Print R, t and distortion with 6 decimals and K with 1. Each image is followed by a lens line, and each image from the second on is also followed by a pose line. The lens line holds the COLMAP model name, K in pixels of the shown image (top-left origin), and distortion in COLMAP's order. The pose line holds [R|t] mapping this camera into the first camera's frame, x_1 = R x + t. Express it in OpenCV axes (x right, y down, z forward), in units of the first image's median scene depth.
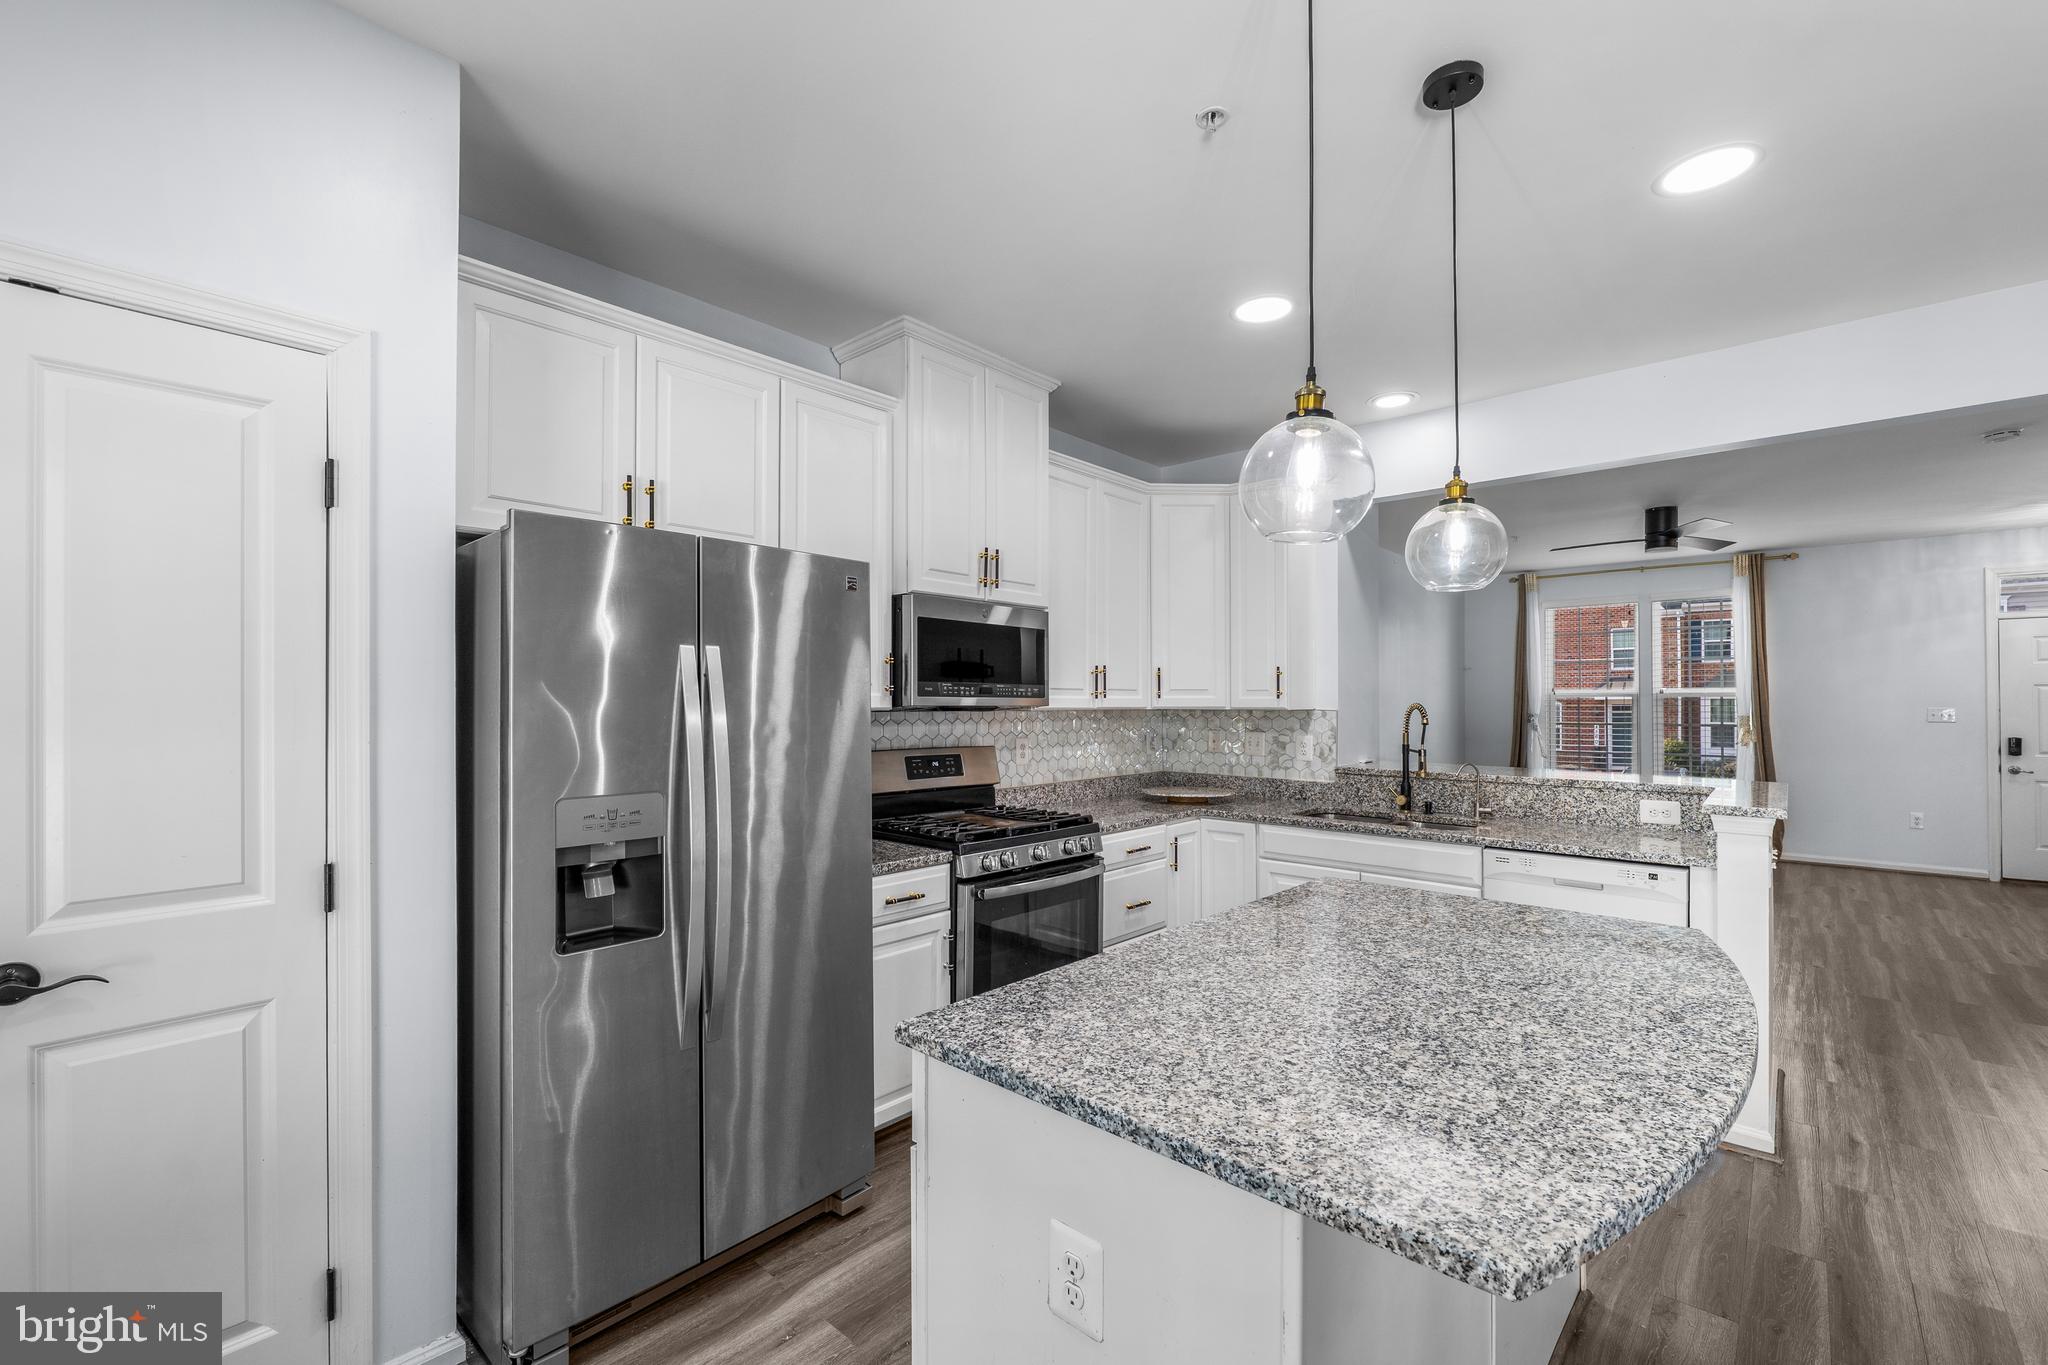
lens RADIAL K [[872.0, 0, 1025.2], [0, 872.0, 697.4], [0, 0, 1]] dist [-0.004225, -0.000523]
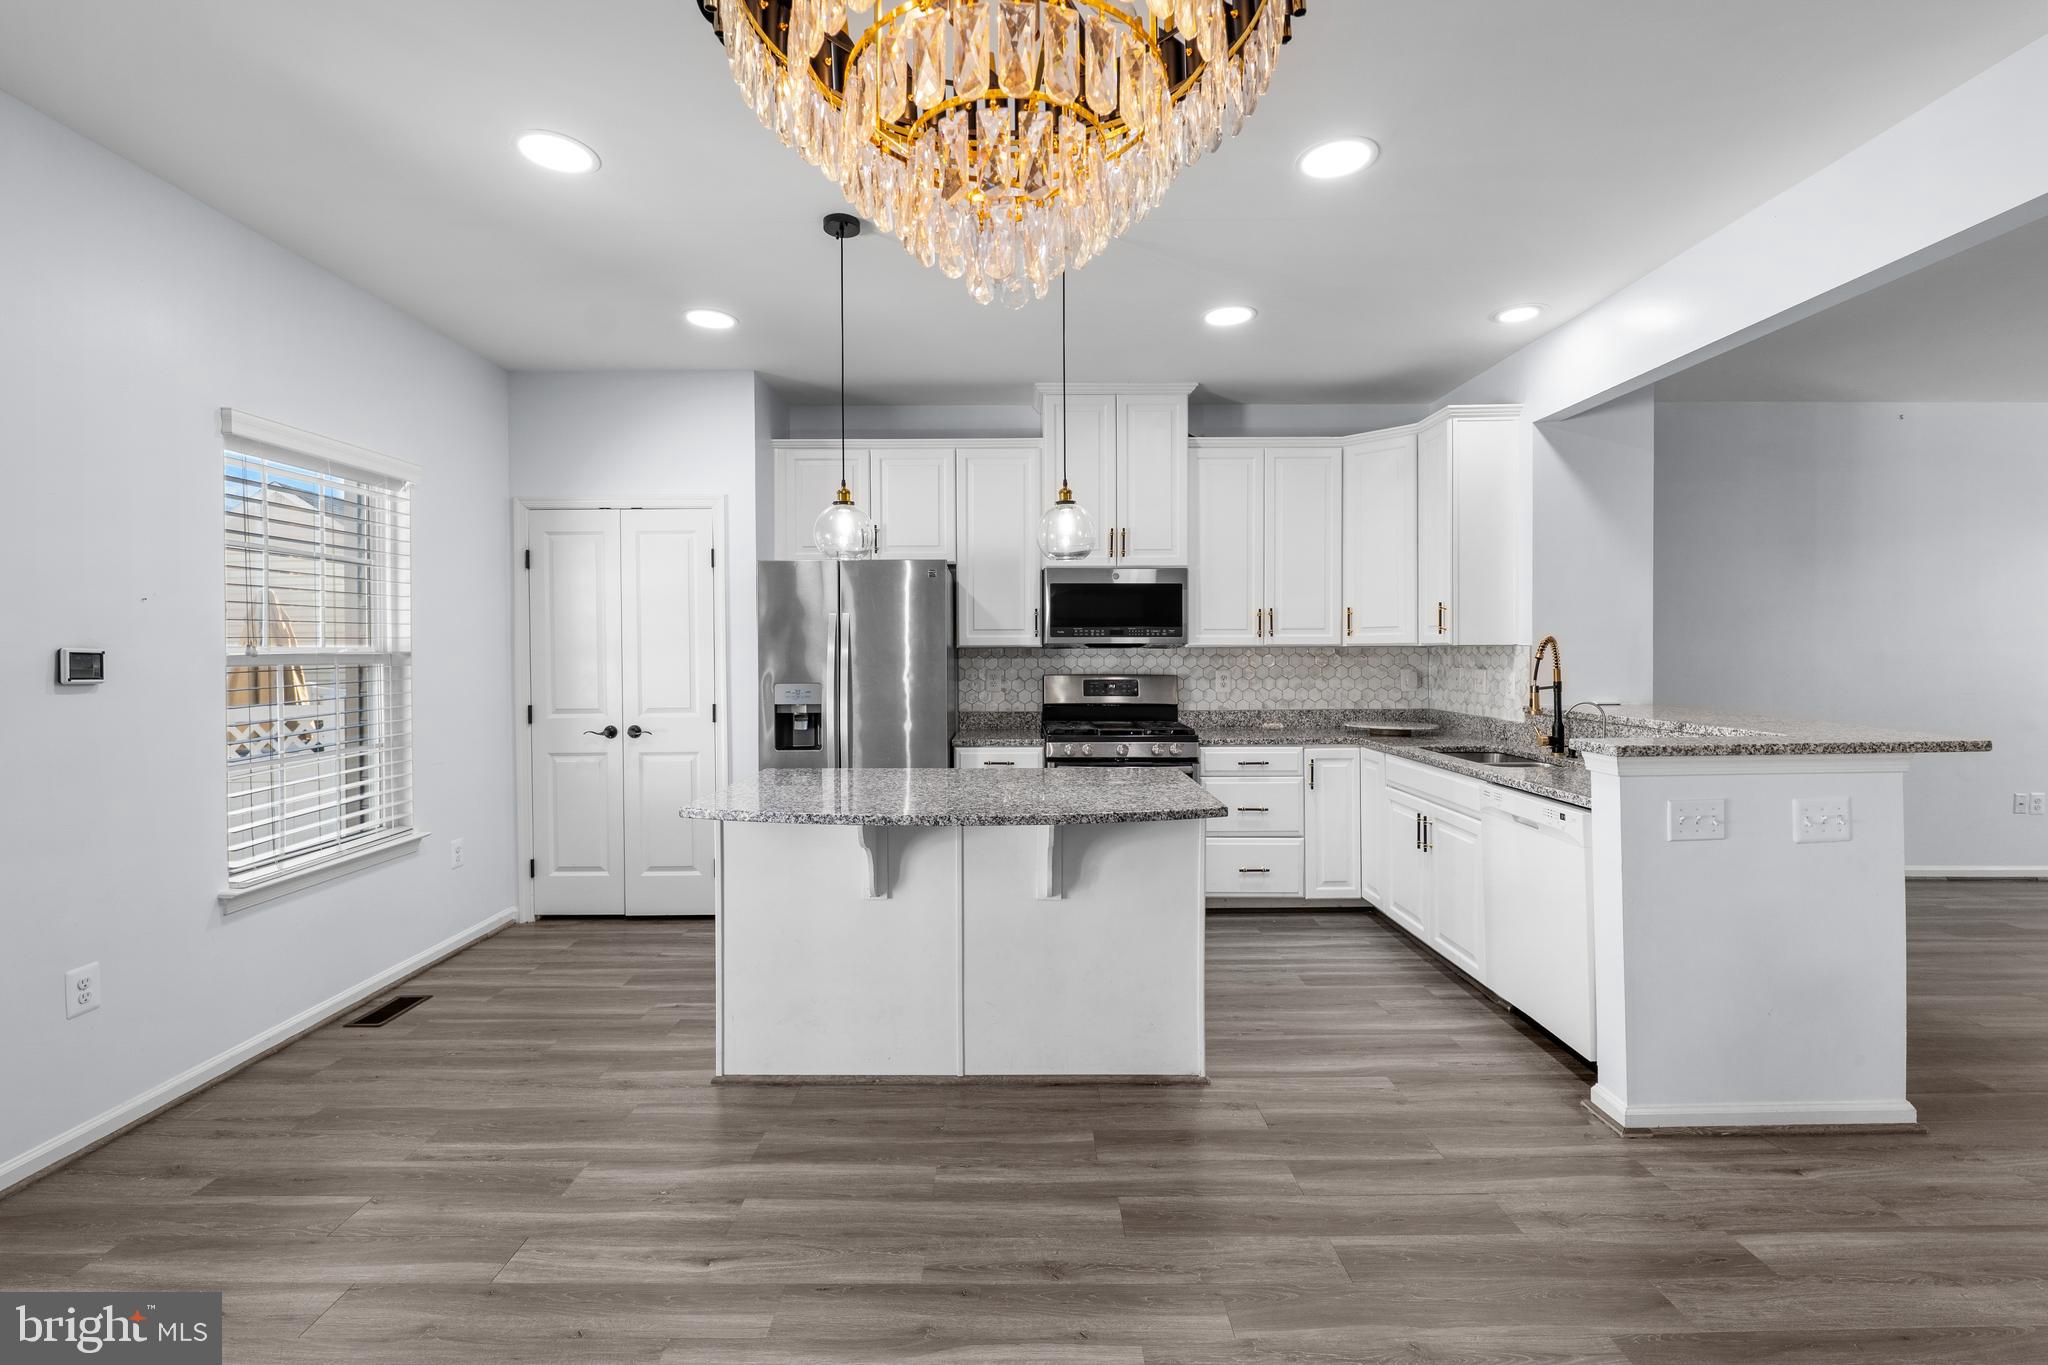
lens RADIAL K [[899.5, 0, 1018.9], [0, 899.5, 662.4], [0, 0, 1]] dist [-0.004546, -0.000244]
pose [[0.673788, 0.004034, -0.738914, 0.823407], [0.009691, 0.999851, 0.014295, 0.016163], [0.738861, -0.016793, 0.673648, -0.065269]]
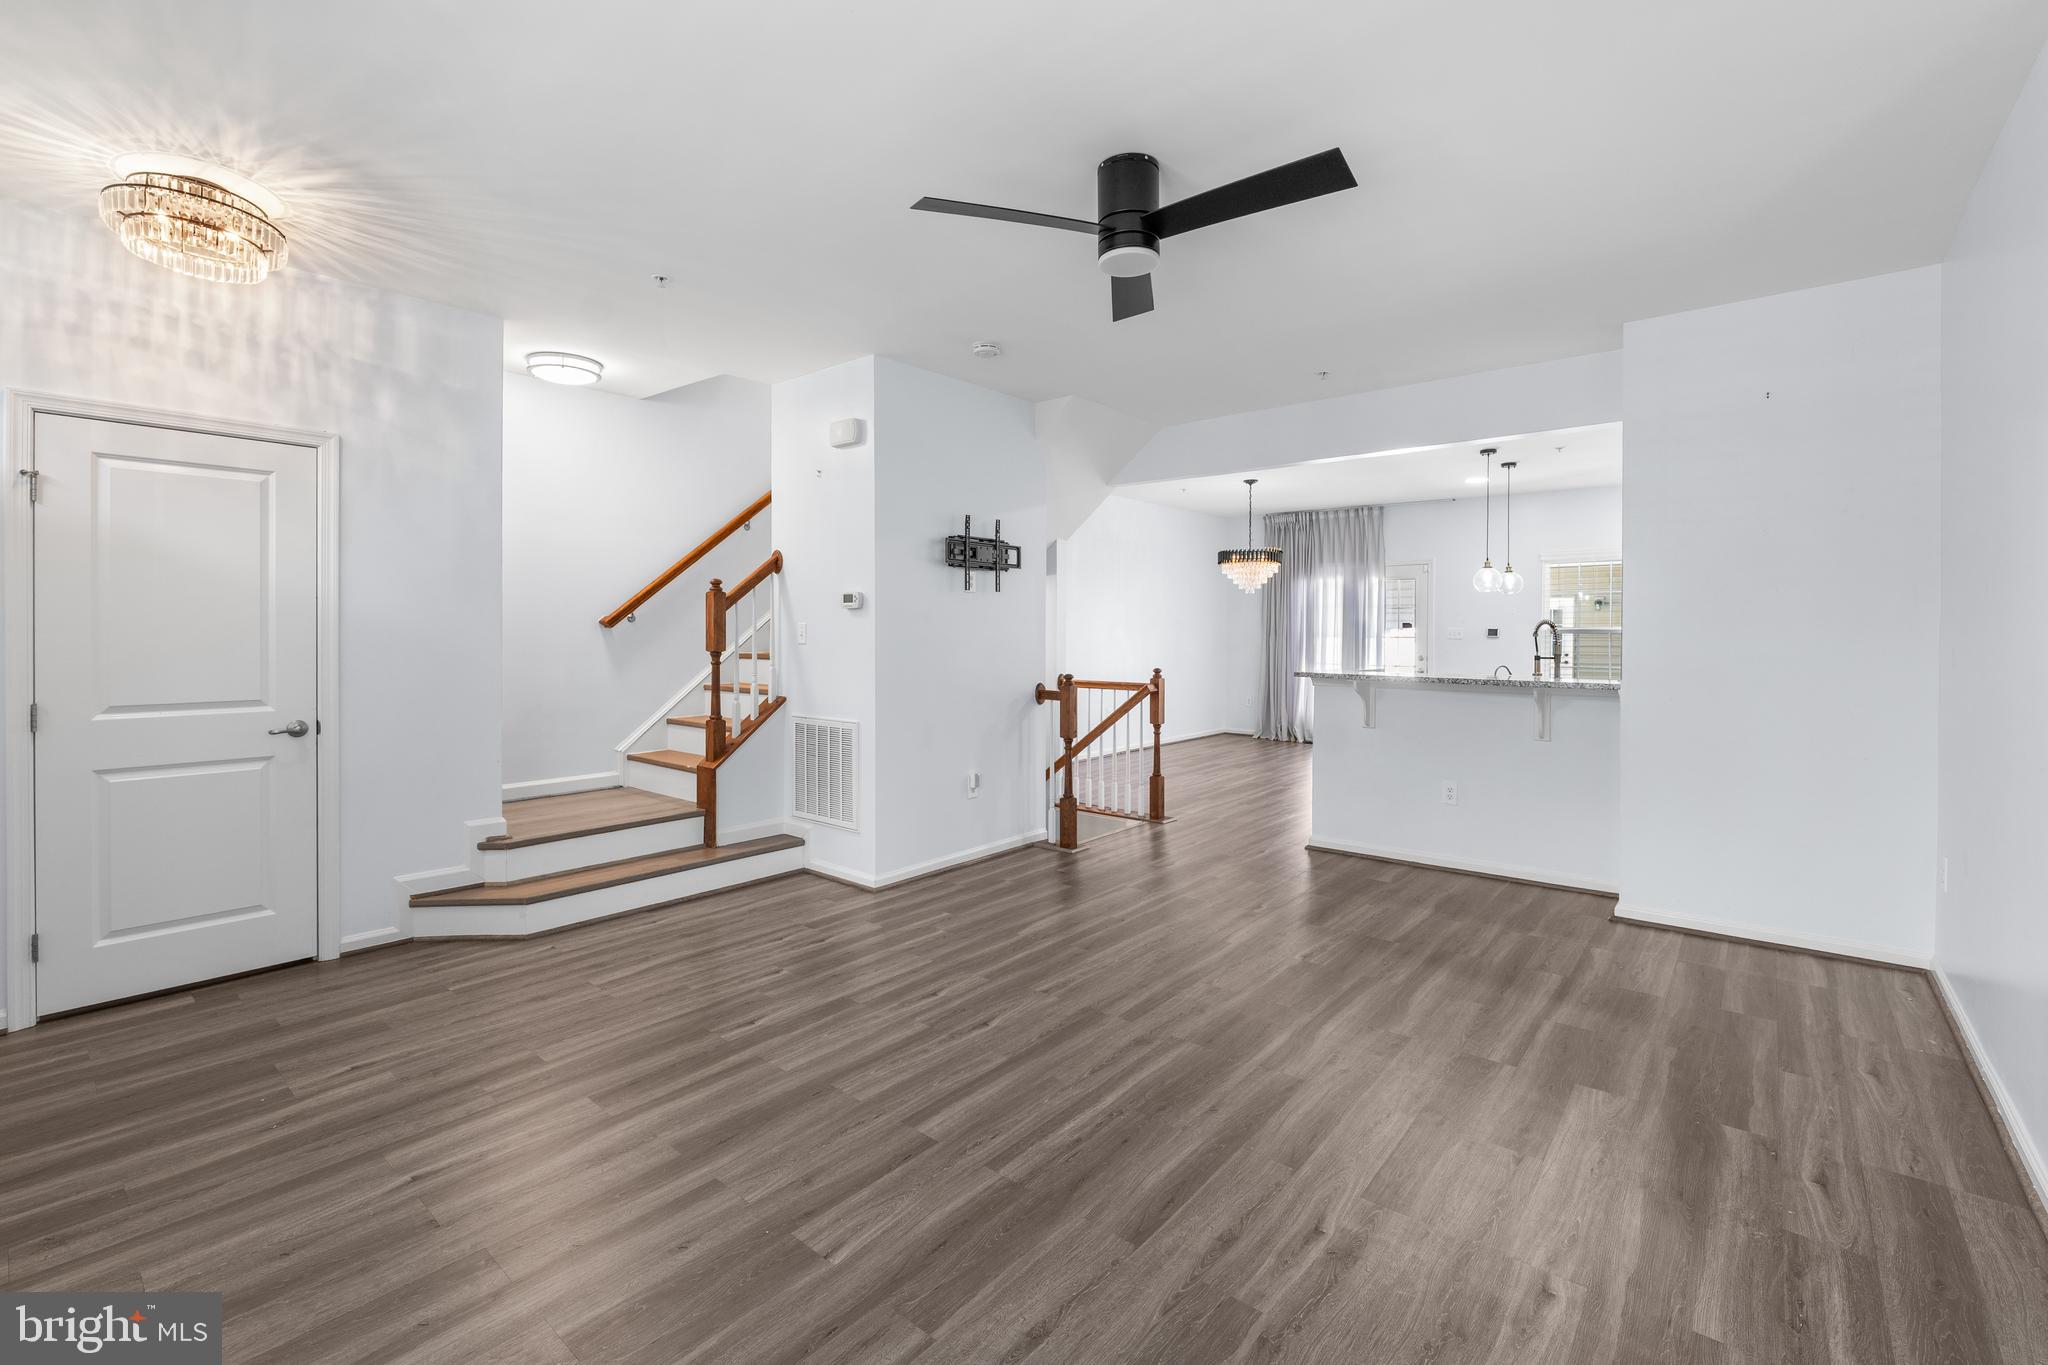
lens RADIAL K [[889.6, 0, 1030.8], [0, 889.6, 631.6], [0, 0, 1]] dist [-0.006241, -0.000321]
pose [[-0.999223, -0.002671, -0.039326, 1.296269], [-0.002628, 0.999996, -0.001157, 0.030423], [0.039329, -0.001053, -0.999226, 2.367915]]
